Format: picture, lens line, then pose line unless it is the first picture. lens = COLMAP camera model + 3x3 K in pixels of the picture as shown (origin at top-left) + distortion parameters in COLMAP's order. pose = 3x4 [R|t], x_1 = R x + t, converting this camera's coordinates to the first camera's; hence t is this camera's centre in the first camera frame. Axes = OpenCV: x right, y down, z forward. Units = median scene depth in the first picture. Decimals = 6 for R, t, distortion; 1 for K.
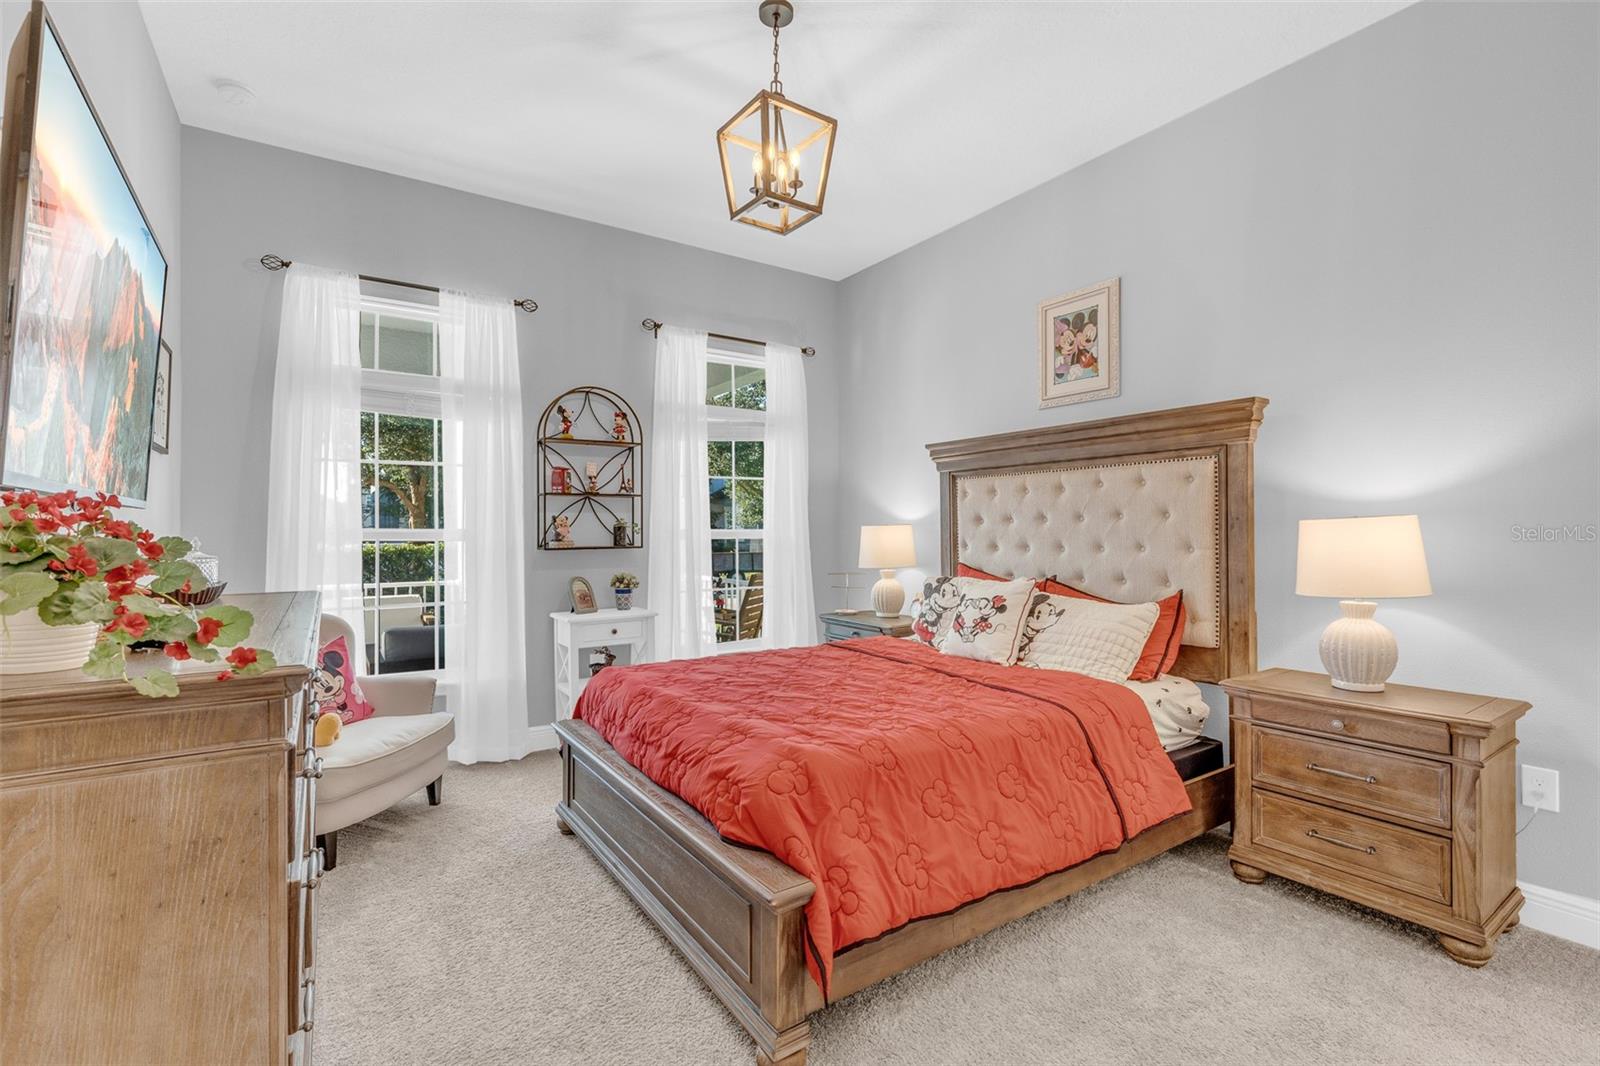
lens RADIAL K [[715.1, 0, 796.9], [0, 715.1, 533.1], [0, 0, 1]] dist [-0.009371, 0.003783]
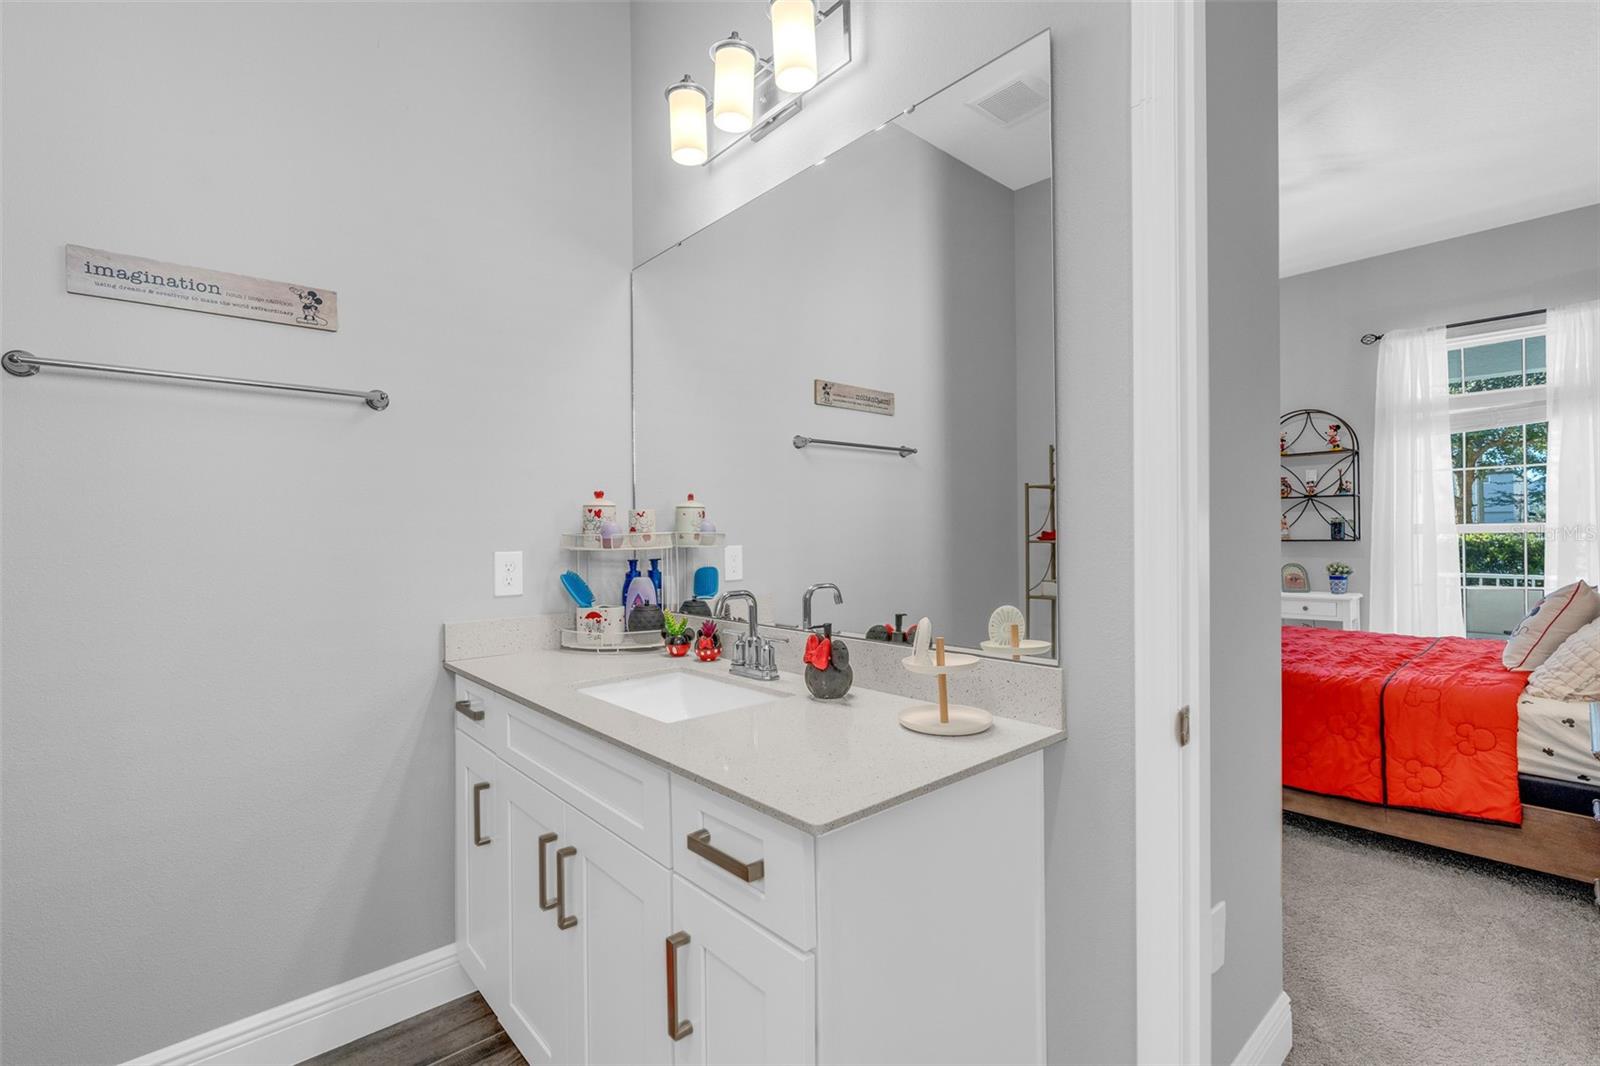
lens RADIAL K [[715.1, 0, 796.9], [0, 715.1, 533.1], [0, 0, 1]] dist [-0.009371, 0.003783]
pose [[0.134100, 0.004055, -0.990959, 0.781622], [0.017879, 0.999819, 0.006511, -0.015197], [0.990806, -0.018591, 0.134004, -0.031412]]
